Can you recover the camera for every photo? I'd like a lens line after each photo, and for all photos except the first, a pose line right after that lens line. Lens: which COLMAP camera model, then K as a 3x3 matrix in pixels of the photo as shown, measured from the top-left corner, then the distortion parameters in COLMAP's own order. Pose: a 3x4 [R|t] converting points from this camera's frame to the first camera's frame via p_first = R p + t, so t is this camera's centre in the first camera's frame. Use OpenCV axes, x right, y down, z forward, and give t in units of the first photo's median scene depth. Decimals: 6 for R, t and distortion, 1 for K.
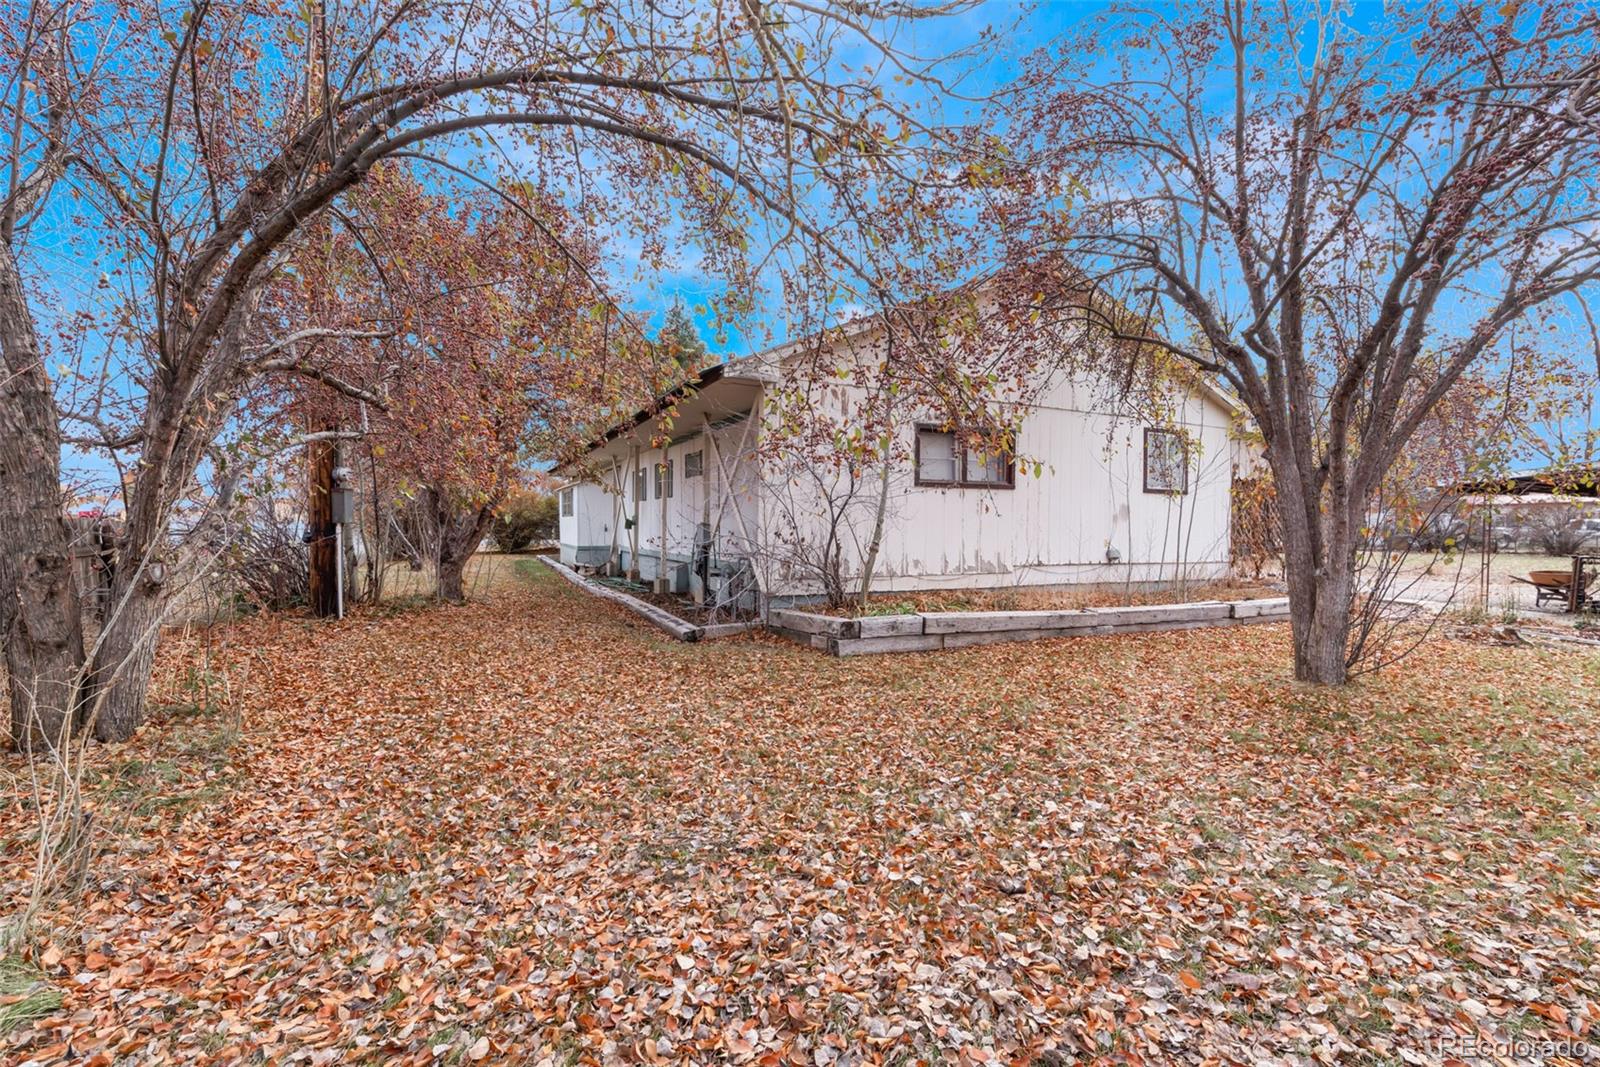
lens RADIAL K [[700.5, 0, 805.2], [0, 700.5, 531.2], [0, 0, 1]] dist [-0.000007, -0.000031]
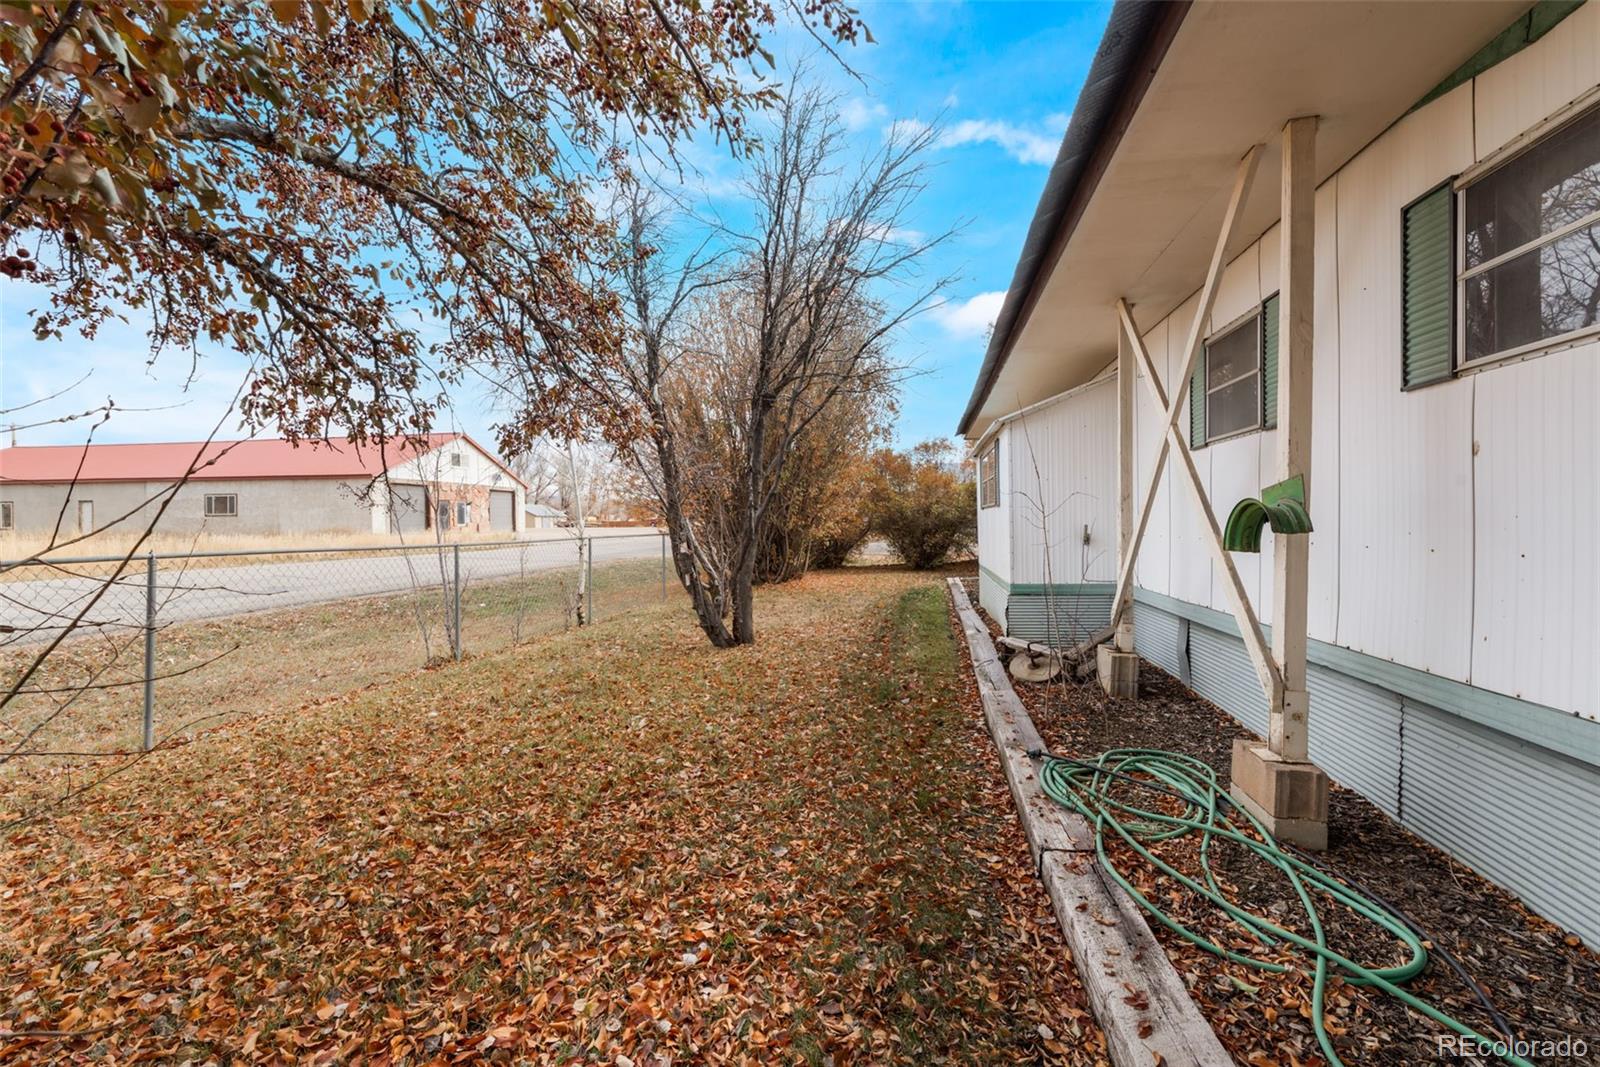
lens RADIAL K [[700.5, 0, 805.2], [0, 700.5, 531.2], [0, 0, 1]] dist [-0.000007, -0.000031]
pose [[0.818538, -0.002581, -0.574447, -0.182364], [0.003245, 0.999995, 0.000131, -0.007015], [0.574443, -0.001972, 0.818542, 0.575127]]
